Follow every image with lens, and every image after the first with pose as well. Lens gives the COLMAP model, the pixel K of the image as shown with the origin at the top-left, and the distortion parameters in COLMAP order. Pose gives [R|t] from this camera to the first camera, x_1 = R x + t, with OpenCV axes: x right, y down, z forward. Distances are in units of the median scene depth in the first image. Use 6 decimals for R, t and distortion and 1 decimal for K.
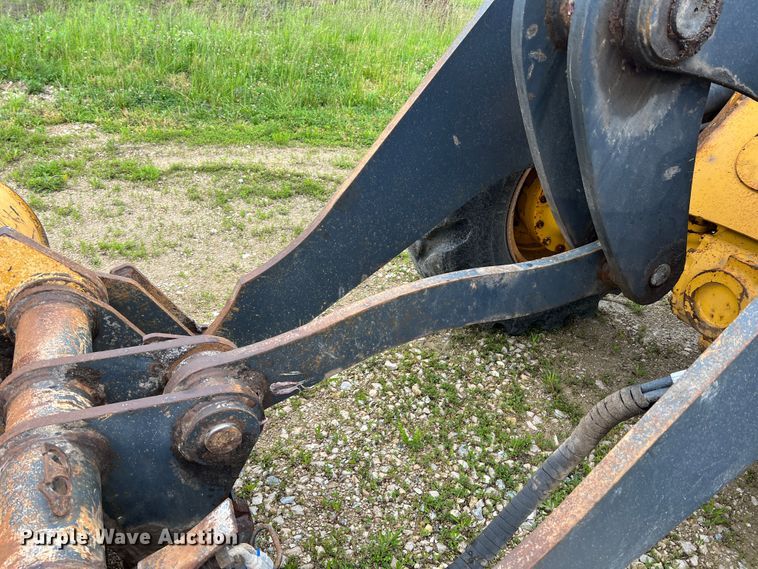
lens RADIAL K [[574.2, 0, 385.0], [0, 574.2, 287.9], [0, 0, 1]] dist [0.048007, -0.057136]
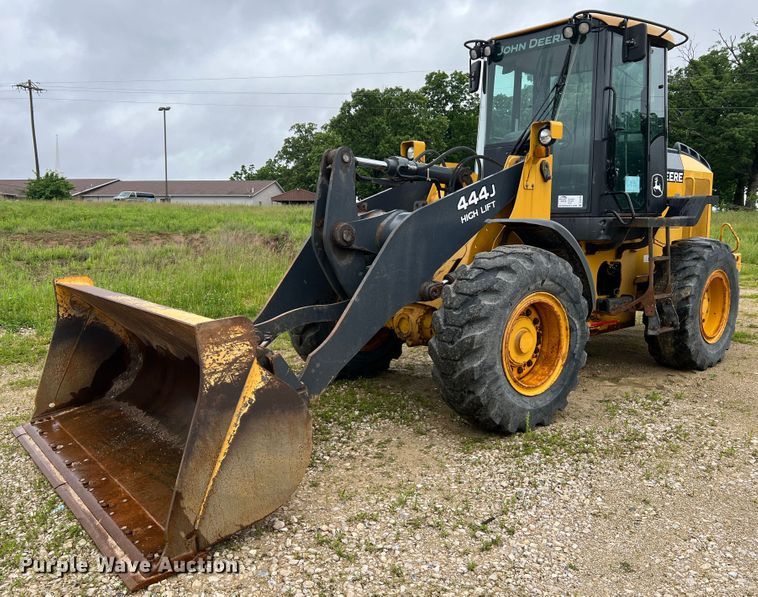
lens RADIAL K [[639.1, 0, 373.7], [0, 639.1, 305.4], [0, 0, 1]] dist [0.066584, -0.091880]
pose [[0.968703, -0.127736, 0.212834, -0.248615], [0.196085, 0.919536, -0.340594, 1.048189], [-0.152203, 0.371668, 0.915804, -2.024297]]
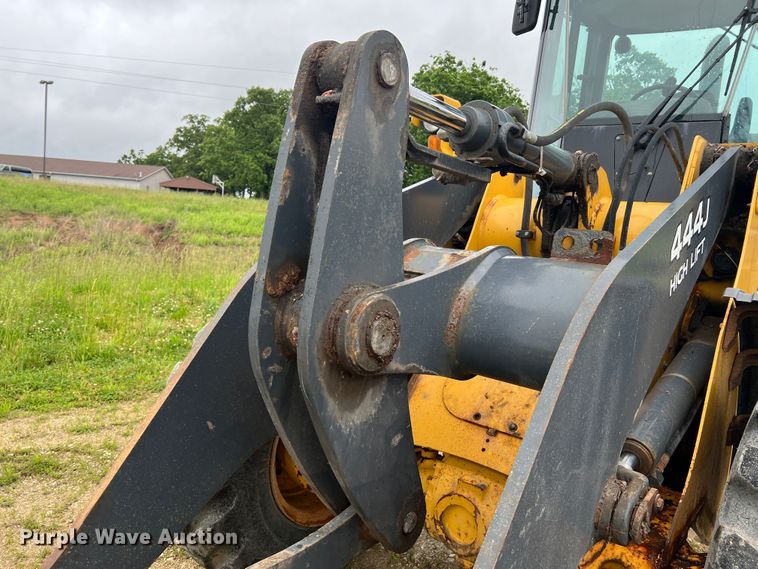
lens RADIAL K [[574.2, 0, 382.7], [0, 574.2, 285.7], [0, 0, 1]] dist [0.048007, -0.057136]
pose [[0.904862, -0.080704, 0.417985, -0.013467], [0.224117, 0.925091, -0.306559, -0.097300], [-0.361933, 0.371071, 0.855167, -0.116028]]
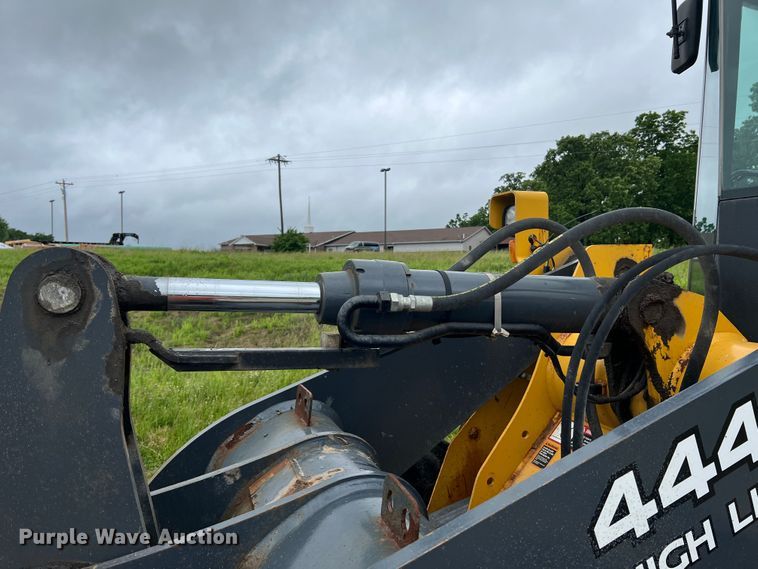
lens RADIAL K [[574.2, 0, 384.6], [0, 574.2, 287.7], [0, 0, 1]] dist [0.048007, -0.057136]
pose [[0.987891, -0.112427, -0.106919, 0.740071], [0.051407, 0.887397, -0.458131, -0.307865], [0.146386, 0.447087, 0.882431, -0.056412]]
